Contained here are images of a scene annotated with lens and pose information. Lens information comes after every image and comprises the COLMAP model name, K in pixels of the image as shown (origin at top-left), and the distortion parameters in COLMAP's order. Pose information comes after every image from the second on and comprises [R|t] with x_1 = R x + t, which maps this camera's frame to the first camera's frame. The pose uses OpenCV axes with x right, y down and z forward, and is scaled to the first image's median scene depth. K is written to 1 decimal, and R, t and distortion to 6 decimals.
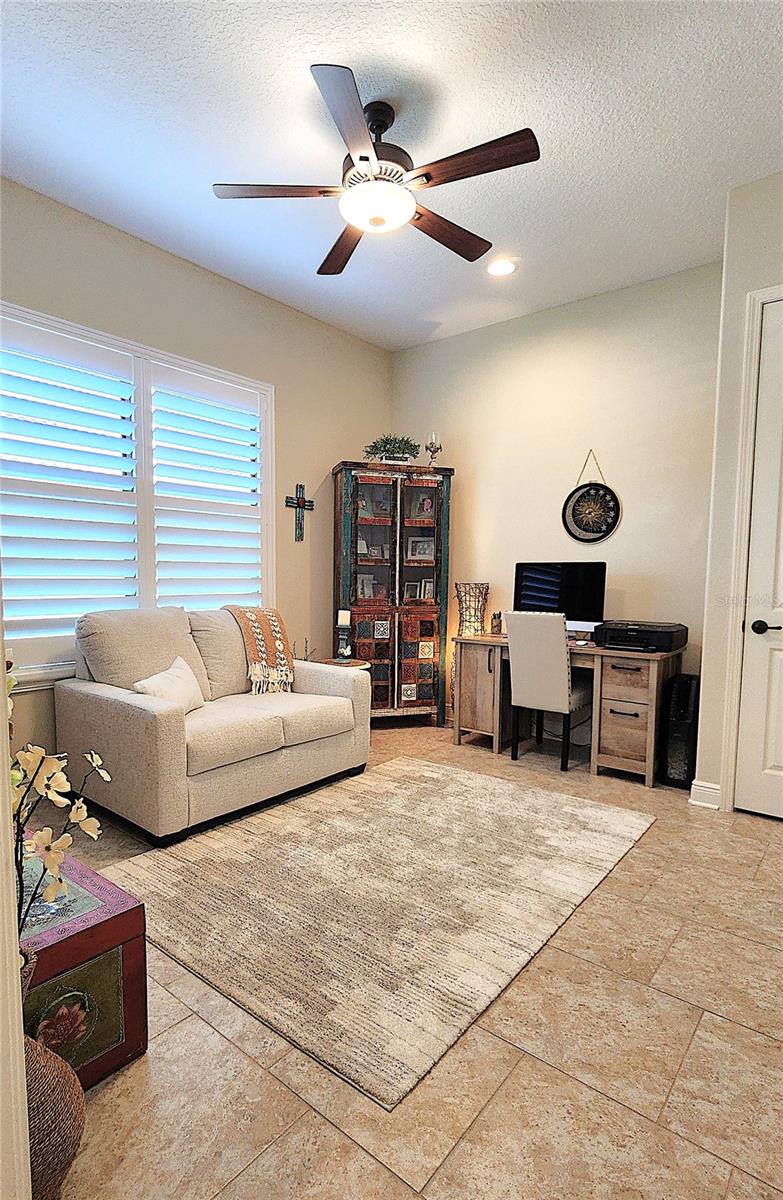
lens RADIAL K [[608.6, 0, 392.0], [0, 608.6, 627.7], [0, 0, 1]] dist [0.001616, 0.000156]
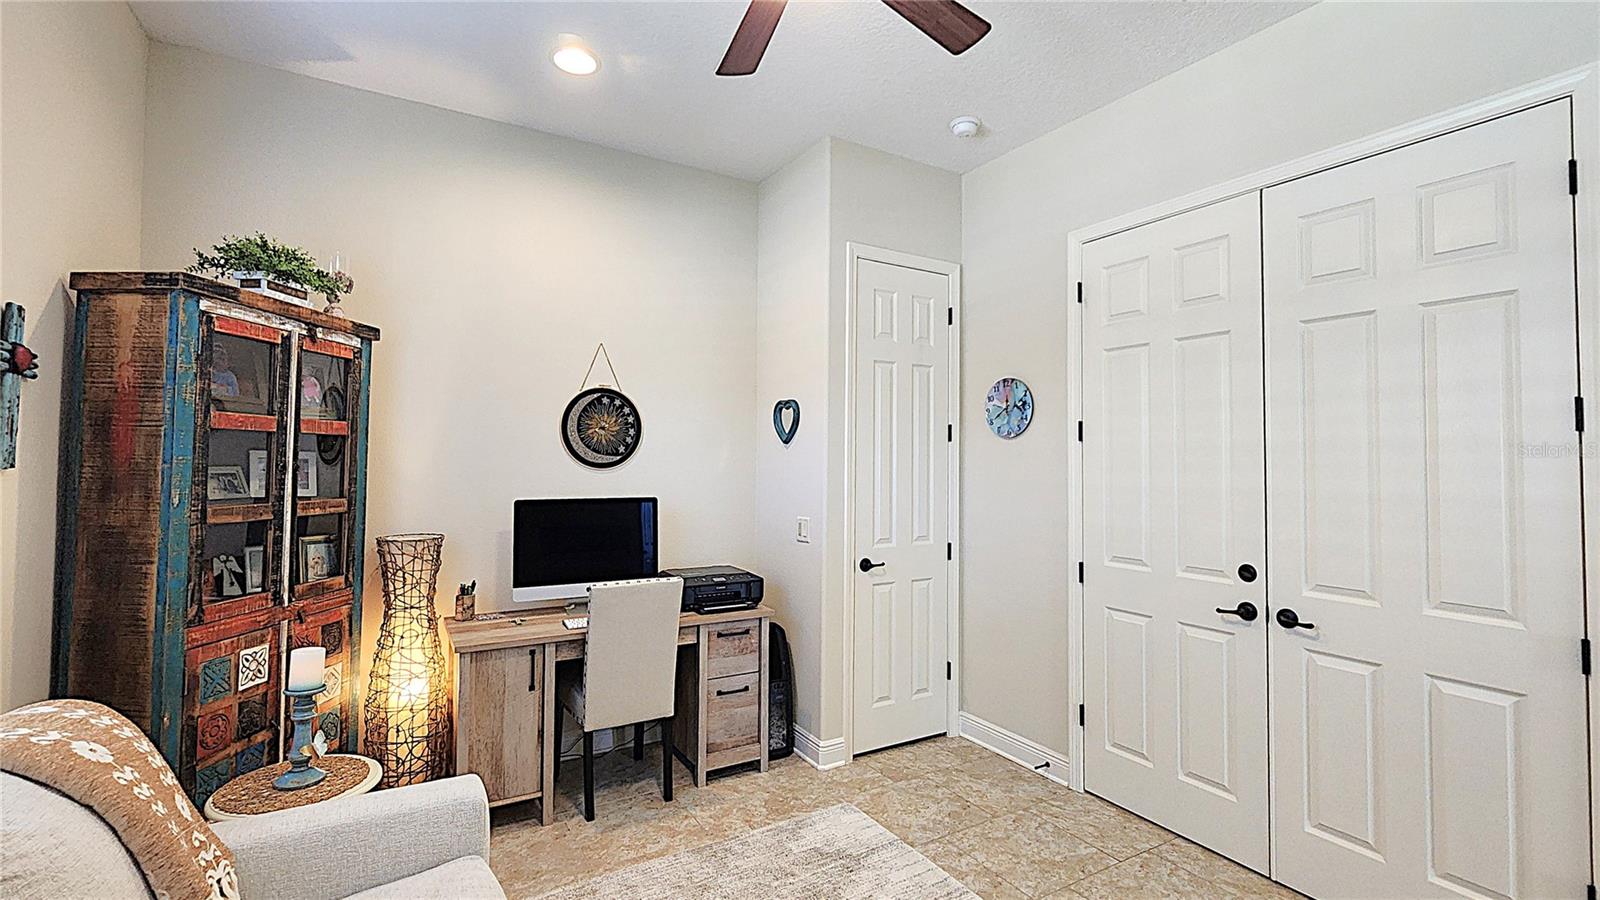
lens RADIAL K [[699.3, 0, 800.0], [0, 699.3, 450.0], [0, 0, 1]] dist [0.000321, -0.000120]
pose [[0.356551, 0.009688, 0.934225, -0.375189], [0.077583, 0.996186, -0.039941, -0.109570], [-0.931049, 0.086721, 0.354440, 0.479349]]
